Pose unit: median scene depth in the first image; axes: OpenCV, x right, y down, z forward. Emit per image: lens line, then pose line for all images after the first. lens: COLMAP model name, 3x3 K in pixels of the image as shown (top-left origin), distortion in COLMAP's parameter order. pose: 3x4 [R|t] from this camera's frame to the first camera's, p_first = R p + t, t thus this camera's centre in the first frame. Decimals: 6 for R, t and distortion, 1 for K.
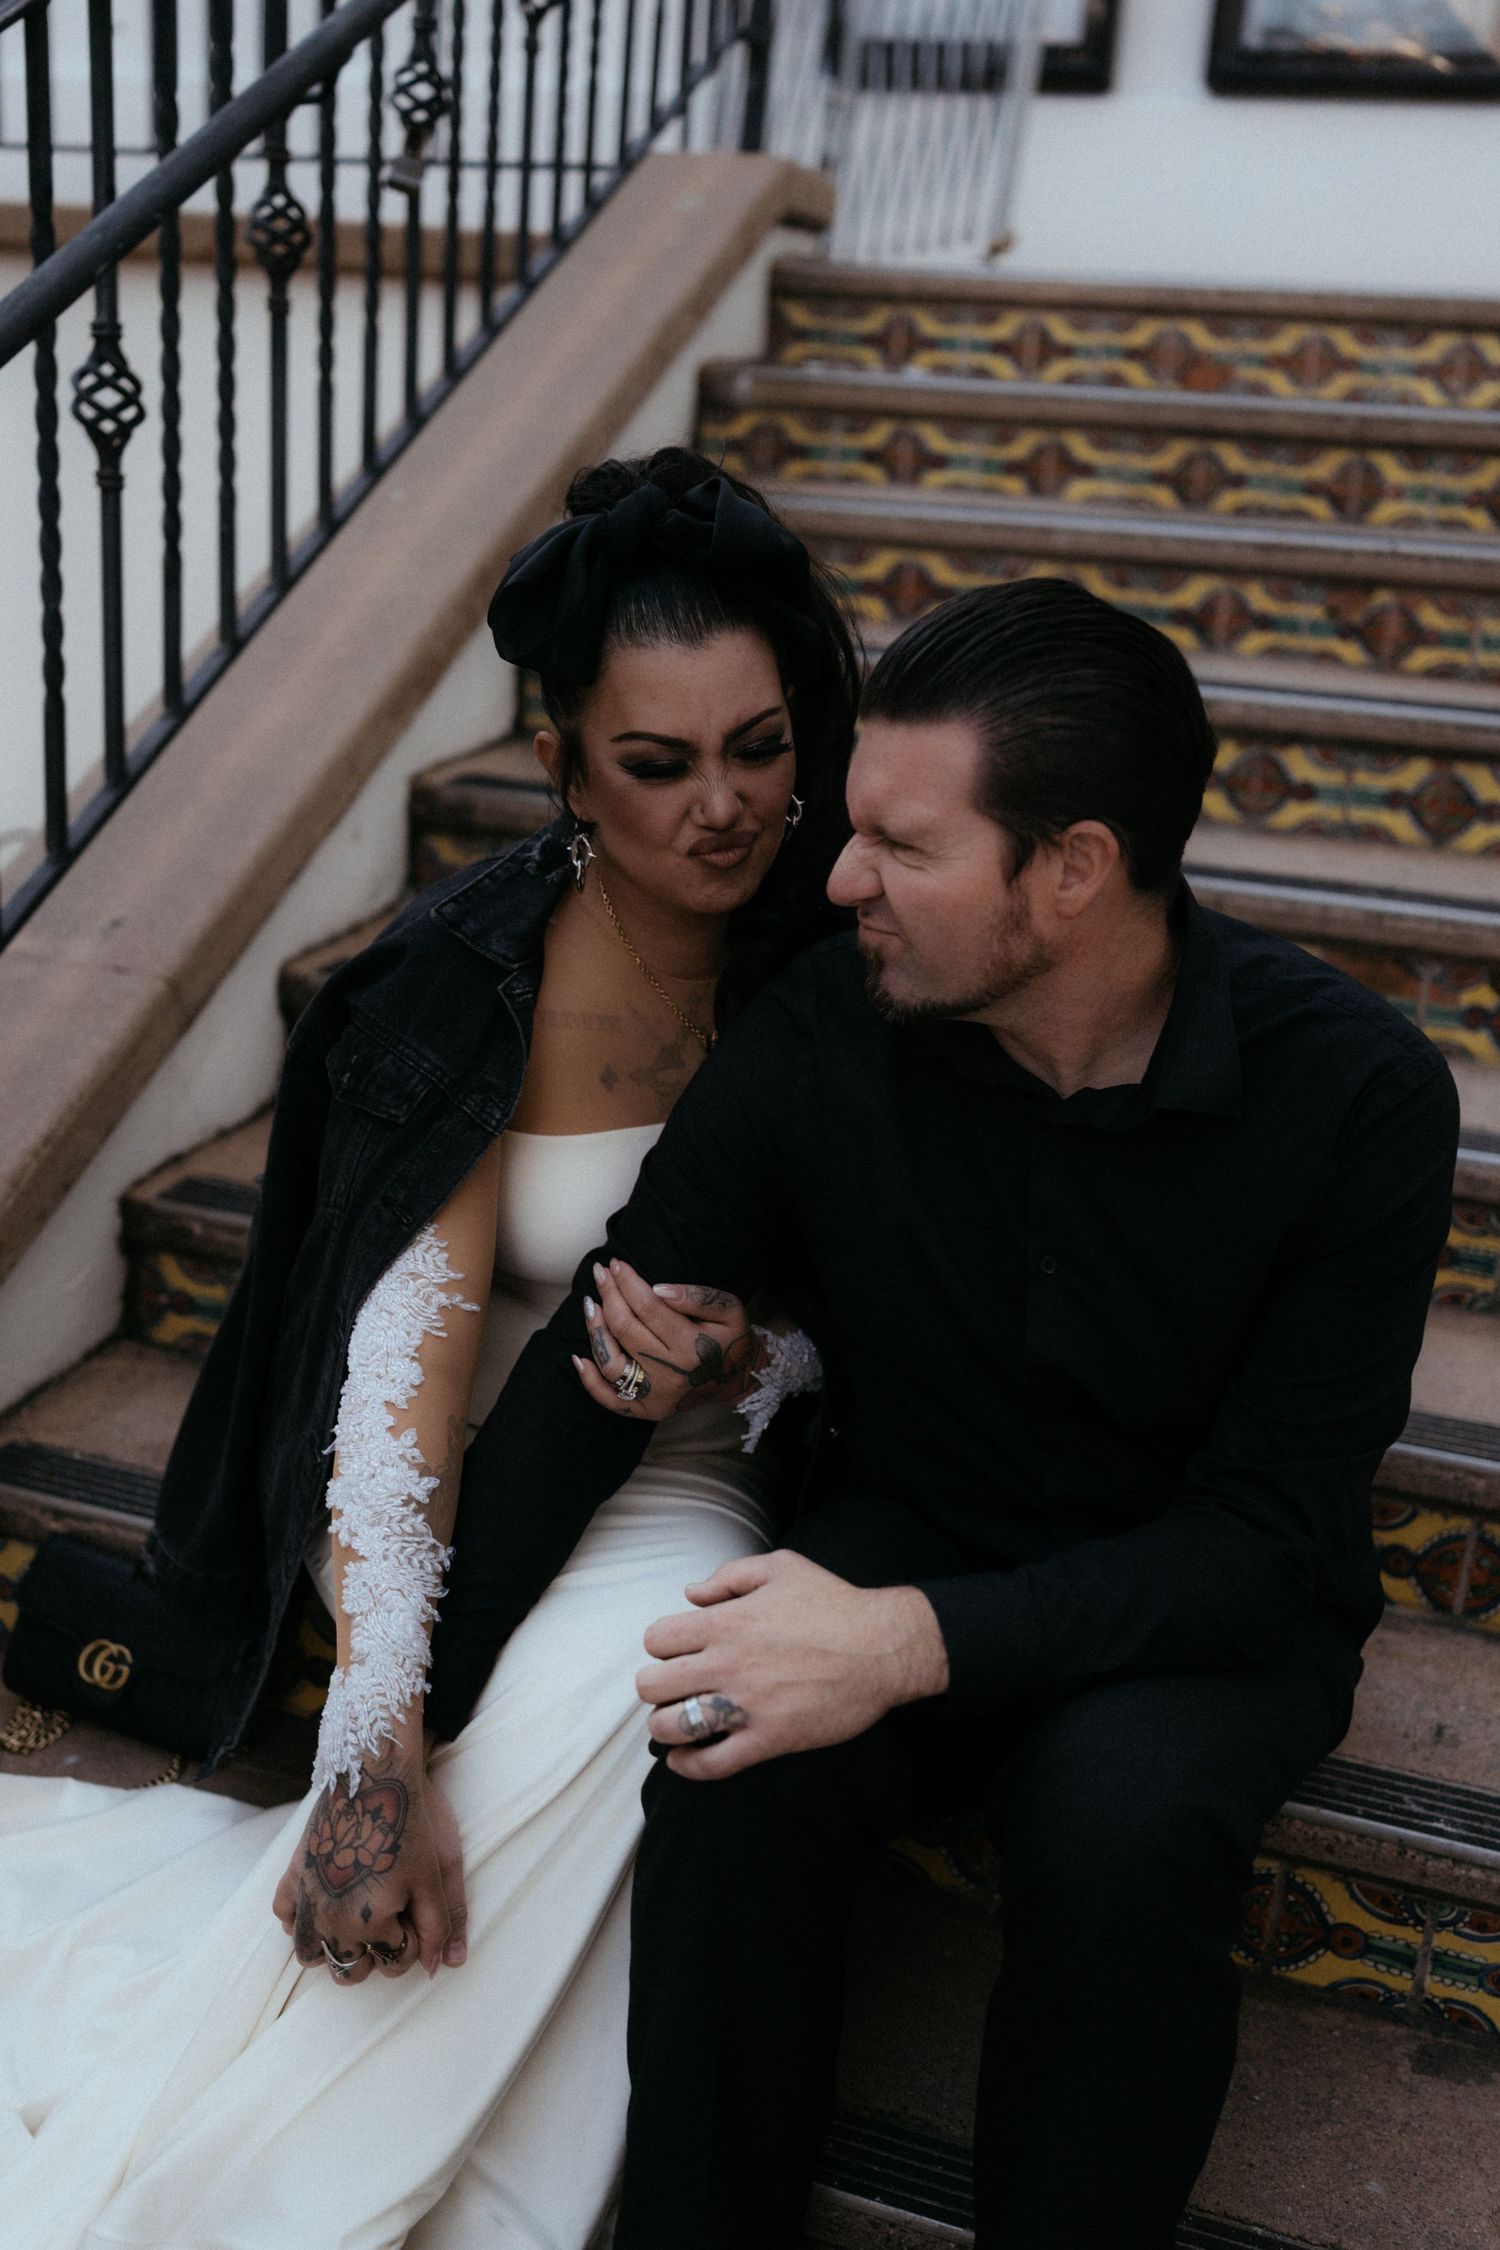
lens RADIAL K [[2156.4, 0, 749.2], [0, 2156.4, 1110.8], [0, 0, 1]] dist [-0.002787, -0.008084]
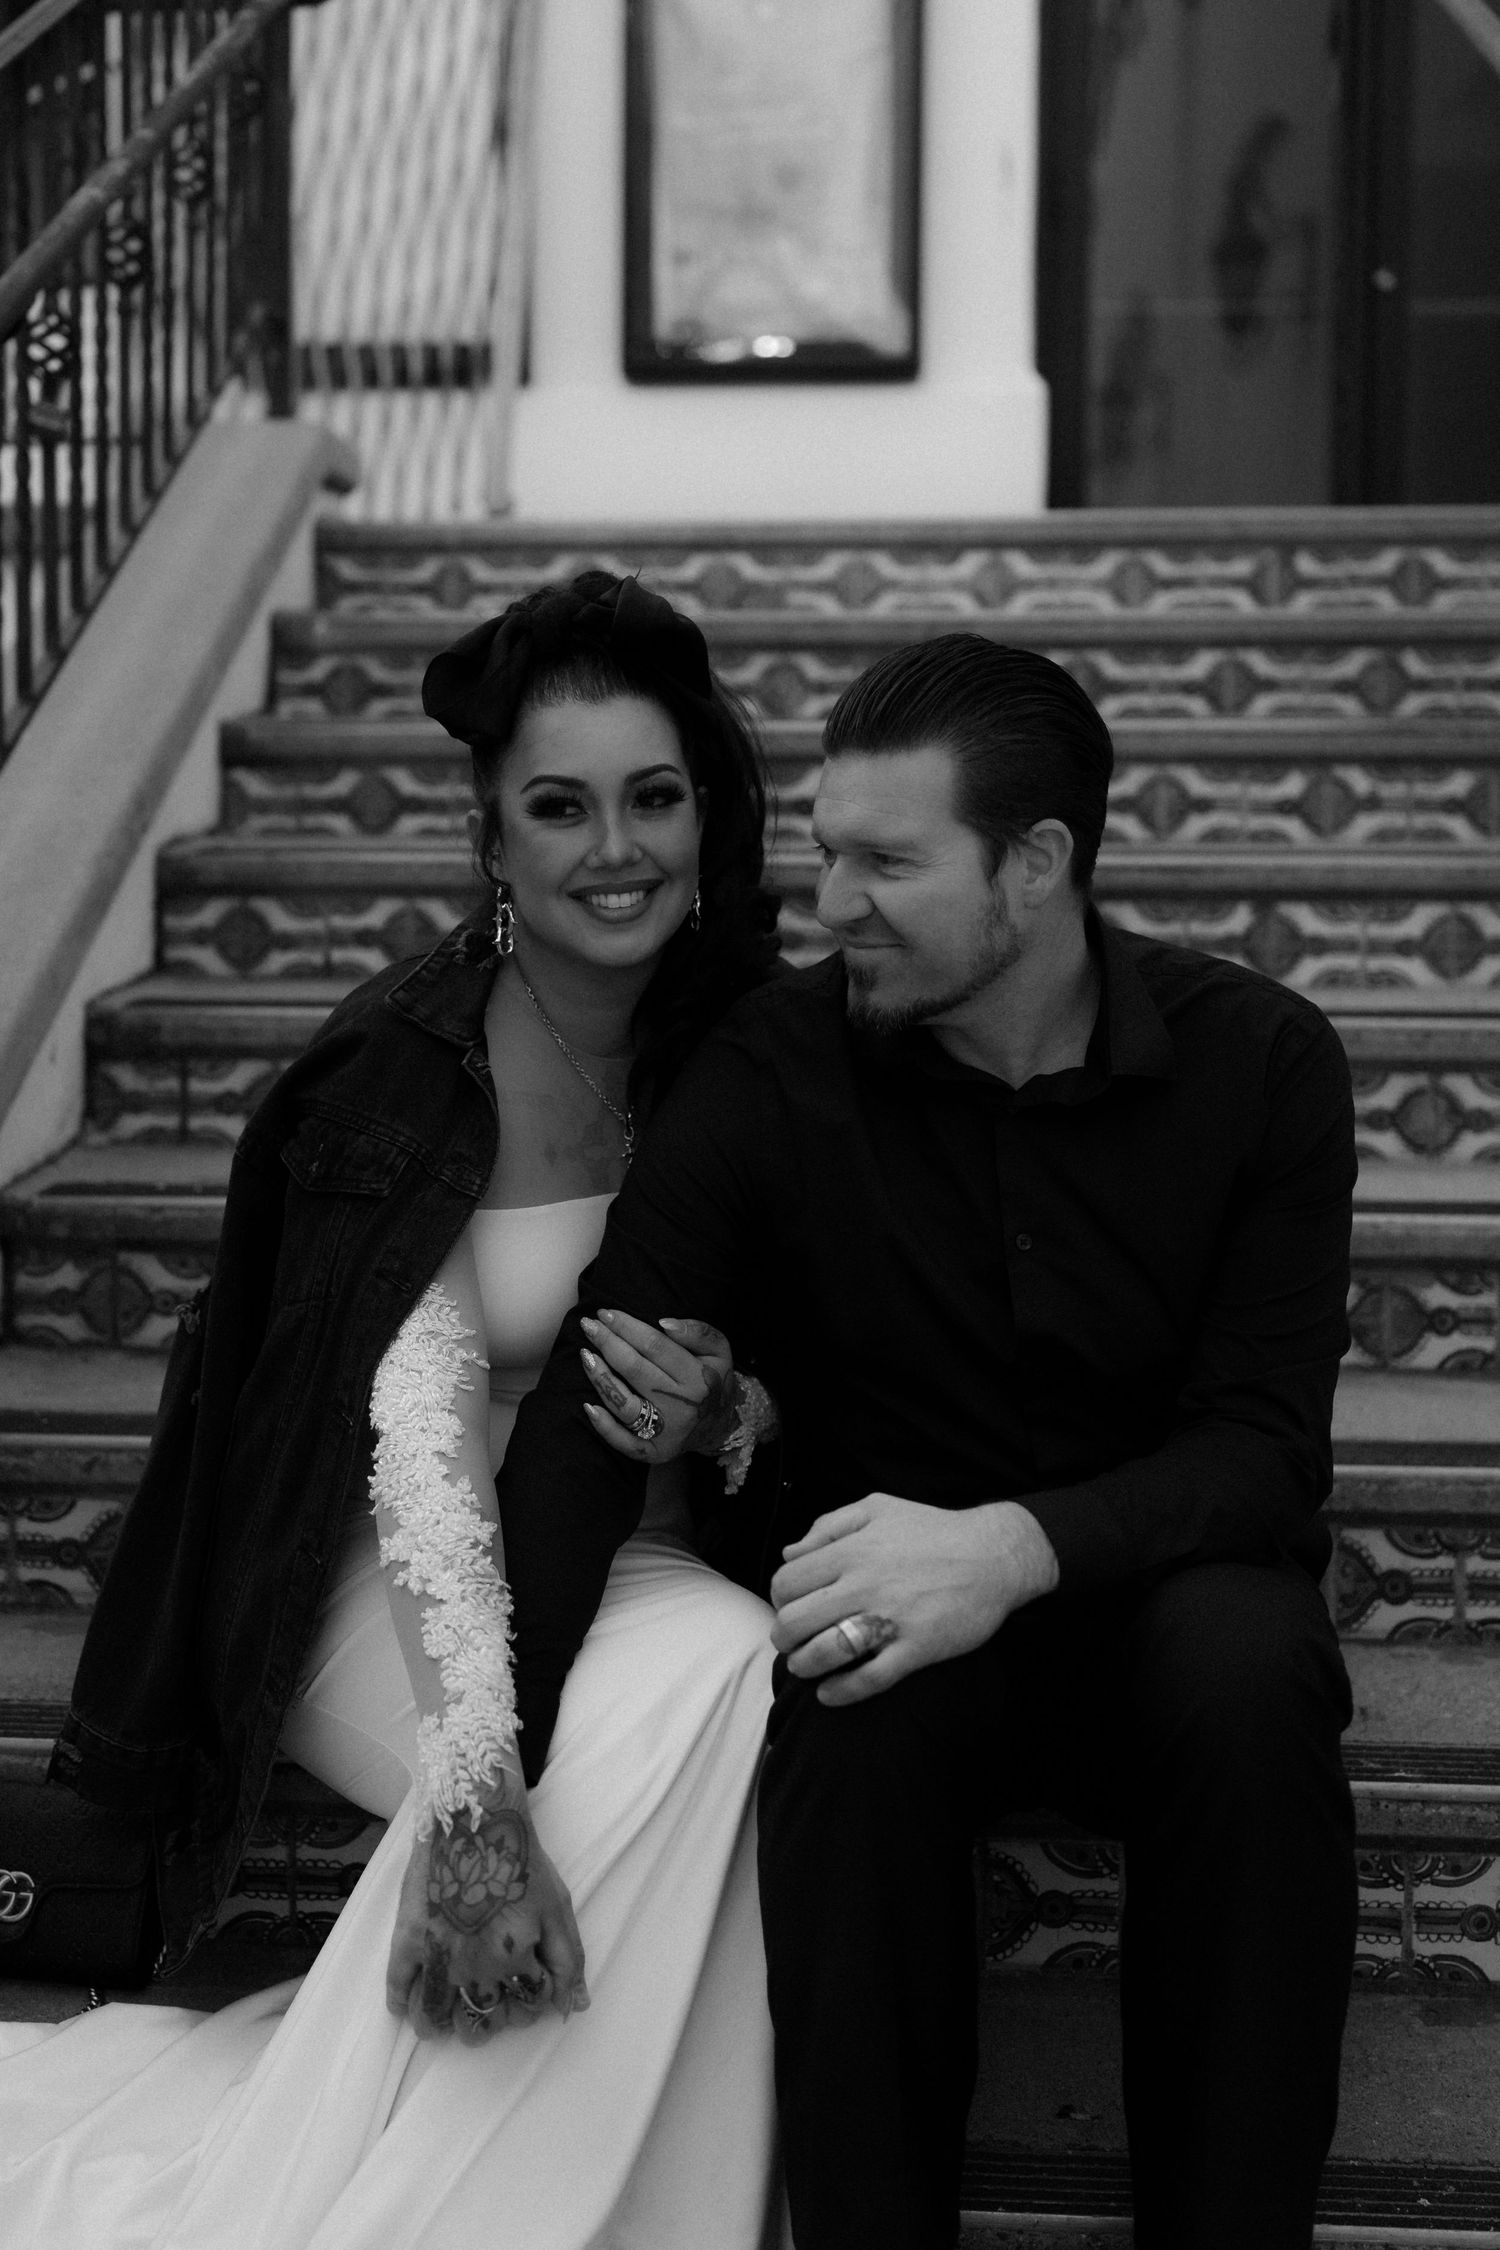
lens RADIAL K [[2504.1, 0, 648.8], [0, 2504.1, 918.8], [0, 0, 1]] dist [0.008378, -0.025355]
pose [[0.967004, -0.074193, 0.243720, -0.227541], [0.131872, 0.964292, -0.229677, 0.120054], [-0.217977, 0.254238, 0.942257, -0.137691]]
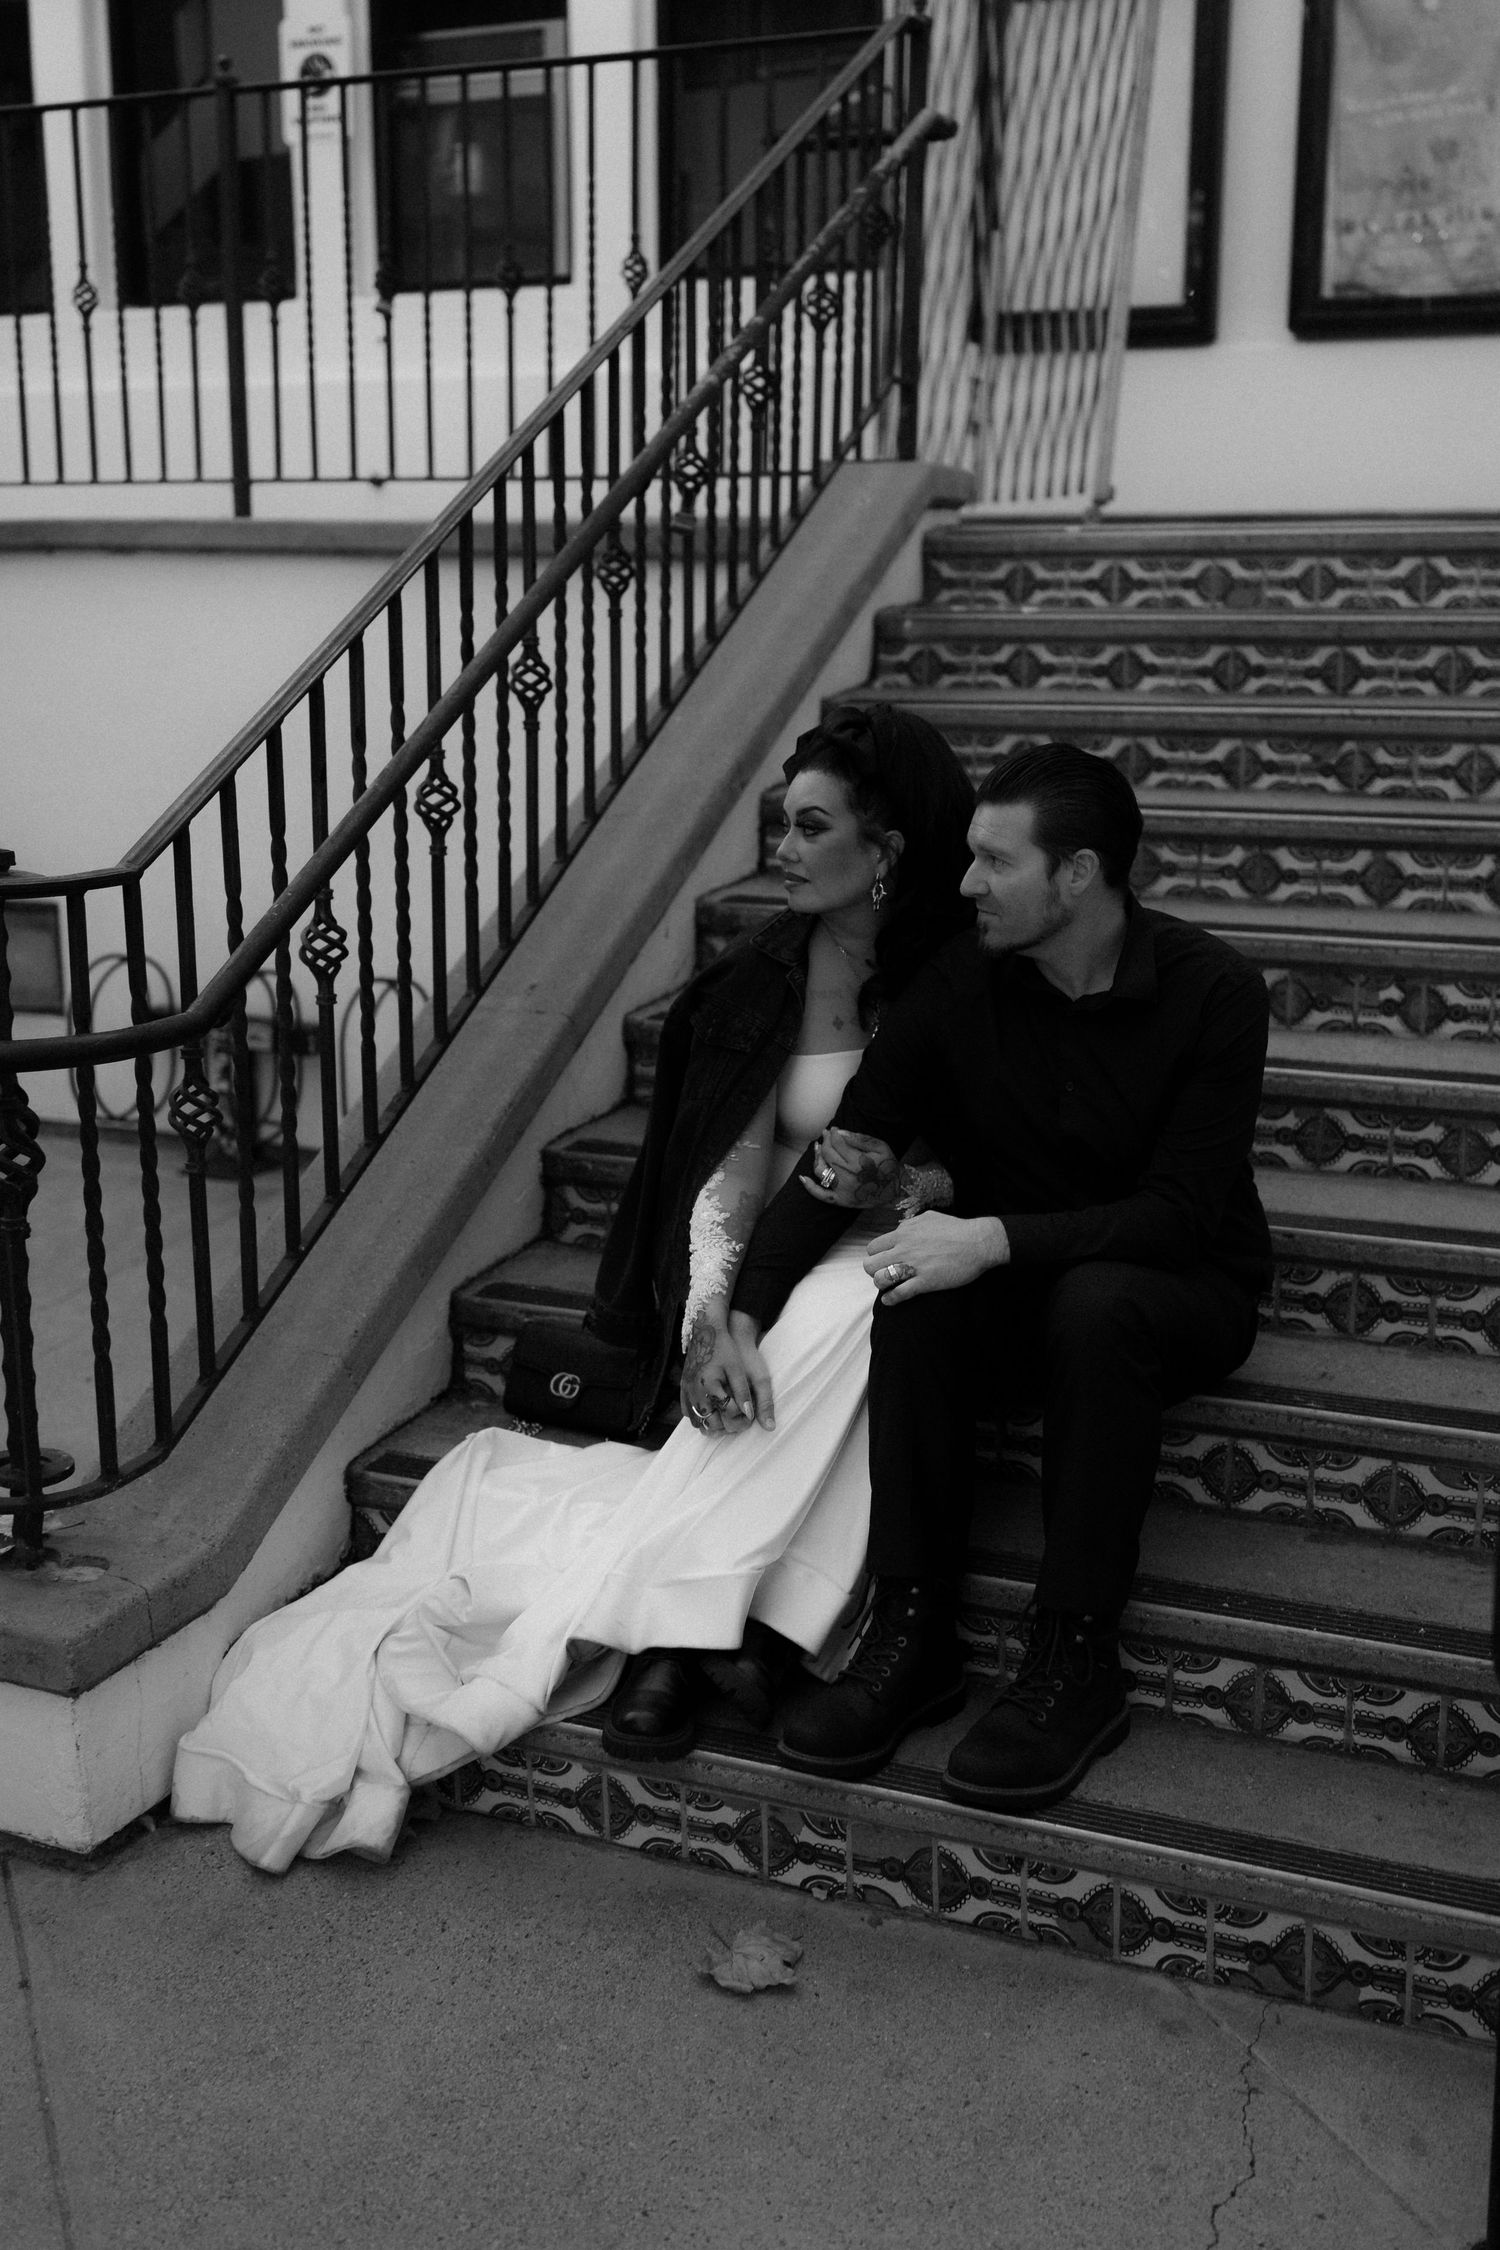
lens RADIAL K [[2382.6, 0, 726.3], [0, 2382.6, 1051.3], [0, 0, 1]] dist [0.016306, -0.031350]
pose [[0.994192, -0.045829, -0.097377, 0.028683], [0.033736, 0.991908, -0.122393, 0.198123], [0.102198, 0.118397, 0.987693, -0.809157]]
